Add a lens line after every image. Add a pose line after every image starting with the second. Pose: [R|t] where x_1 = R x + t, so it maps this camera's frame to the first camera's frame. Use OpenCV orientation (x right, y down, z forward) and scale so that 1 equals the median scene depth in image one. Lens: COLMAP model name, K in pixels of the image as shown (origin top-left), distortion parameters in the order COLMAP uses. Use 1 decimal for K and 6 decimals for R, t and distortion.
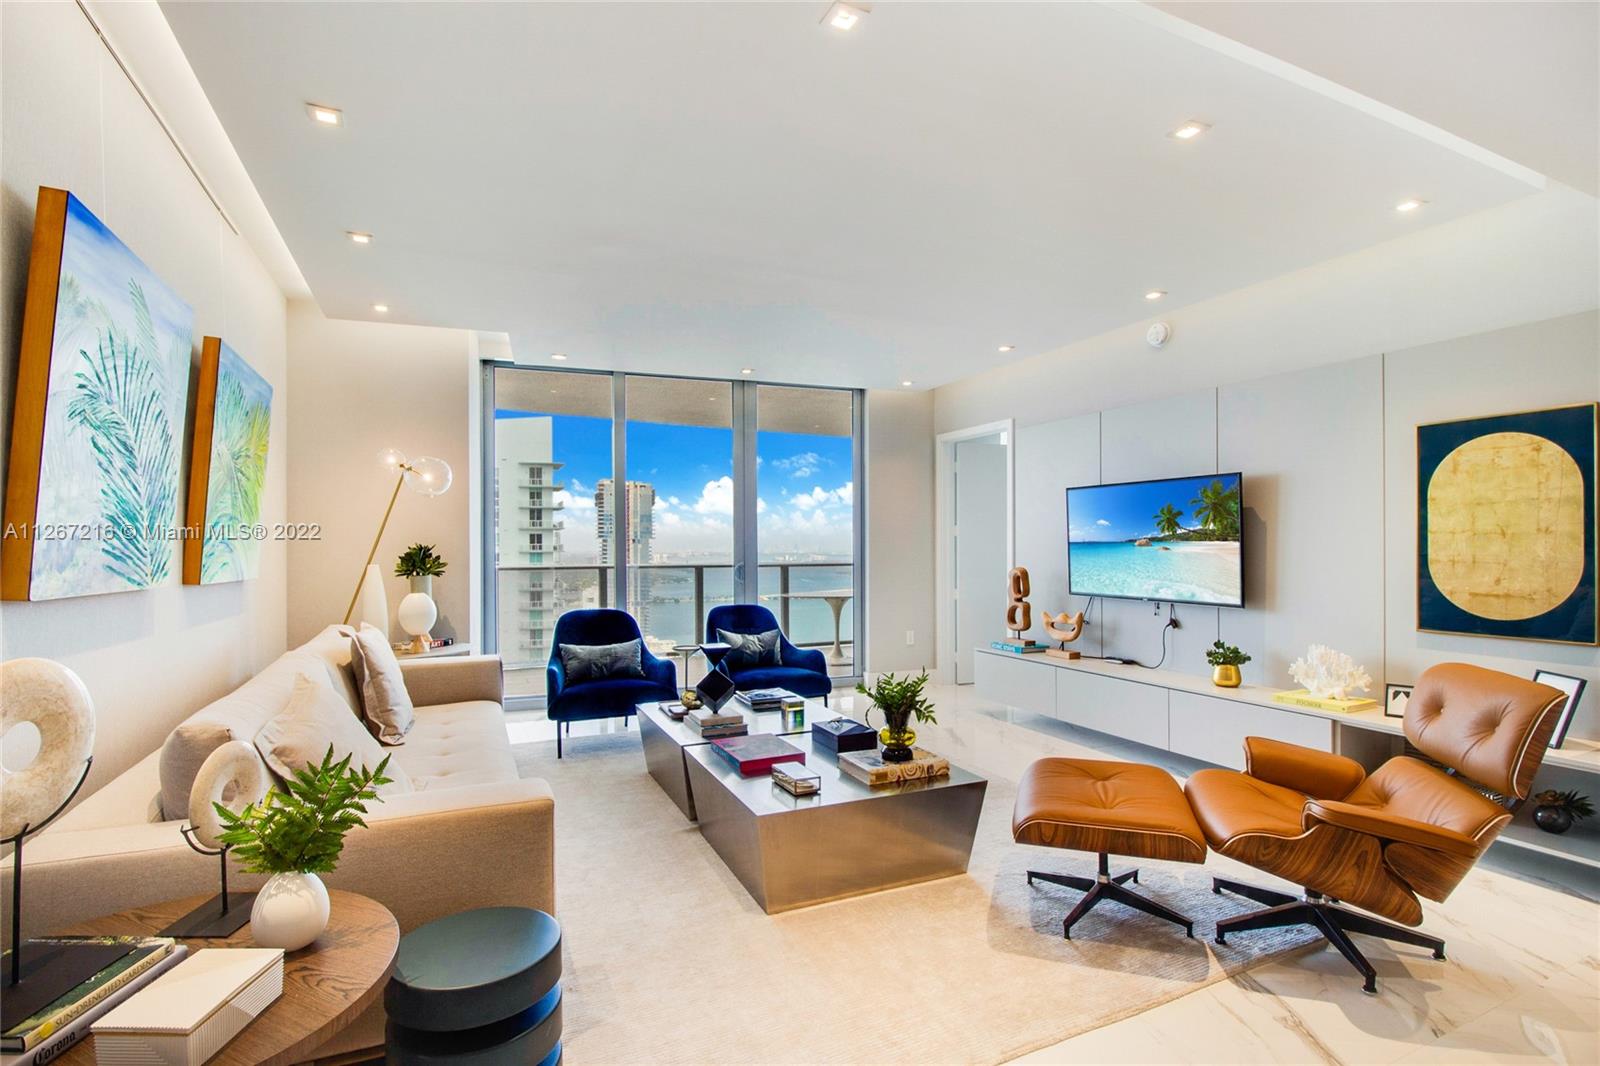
lens RADIAL K [[769.1, 0, 815.7], [0, 769.1, 560.1], [0, 0, 1]] dist [-0.001604, -0.003417]
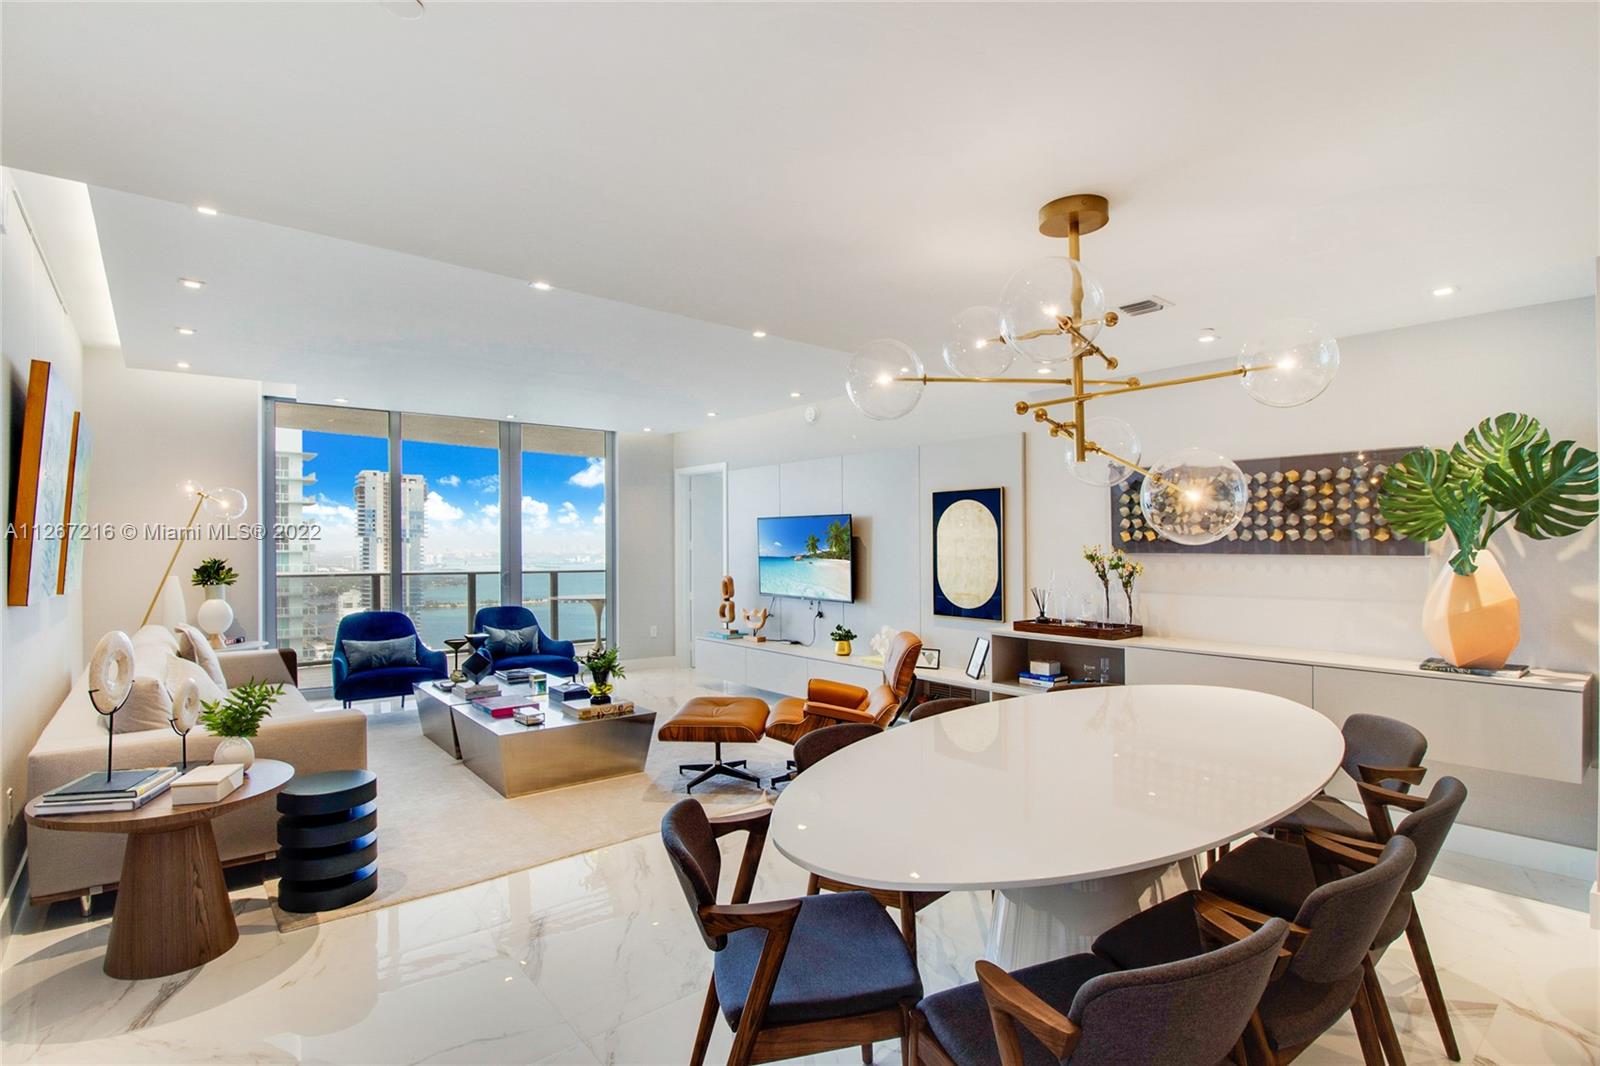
lens RADIAL K [[769.1, 0, 819.0], [0, 769.1, 562.6], [0, 0, 1]] dist [-0.001604, -0.003417]
pose [[0.965019, 0.001666, 0.262175, 0.091105], [-0.002099, 0.999997, 0.001373, -0.020353], [-0.262172, -0.001875, 0.965019, -0.448923]]
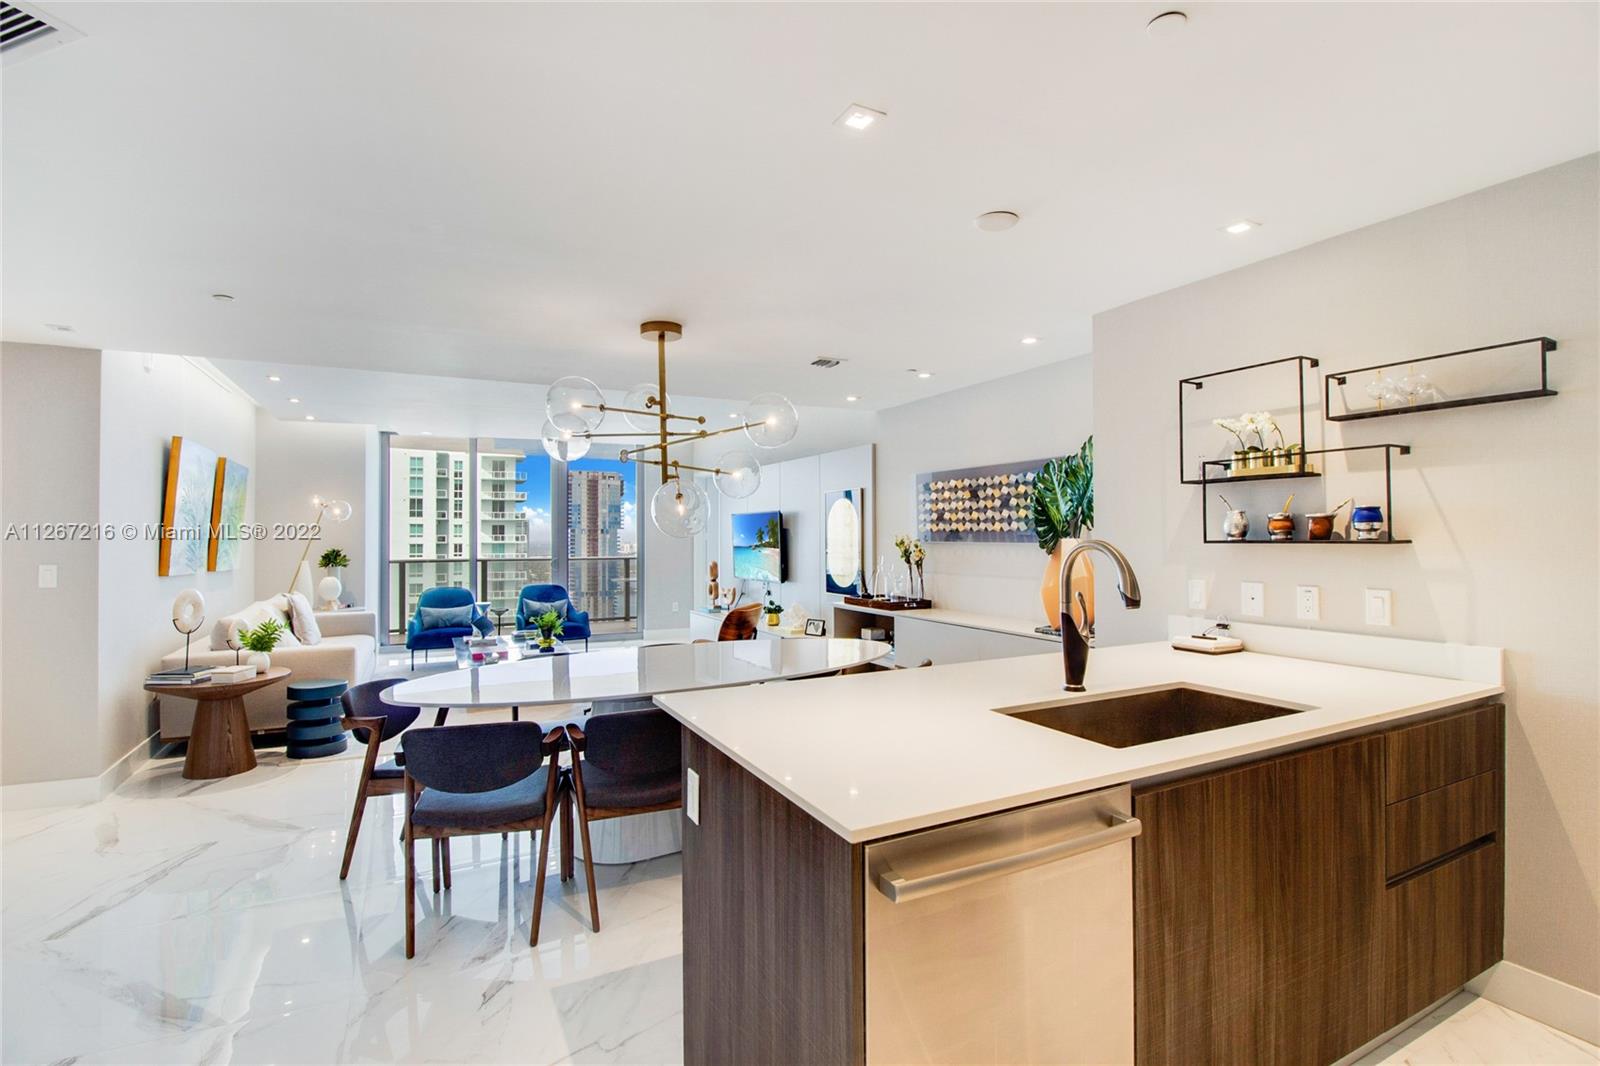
lens RADIAL K [[769.1, 0, 821.0], [0, 769.1, 537.3], [0, 0, 1]] dist [-0.001604, -0.003417]
pose [[0.999294, -0.000963, 0.037563, 0.578423], [0.001573, 0.999867, -0.016228, -0.018600], [-0.037542, 0.016276, 0.999162, -0.861623]]
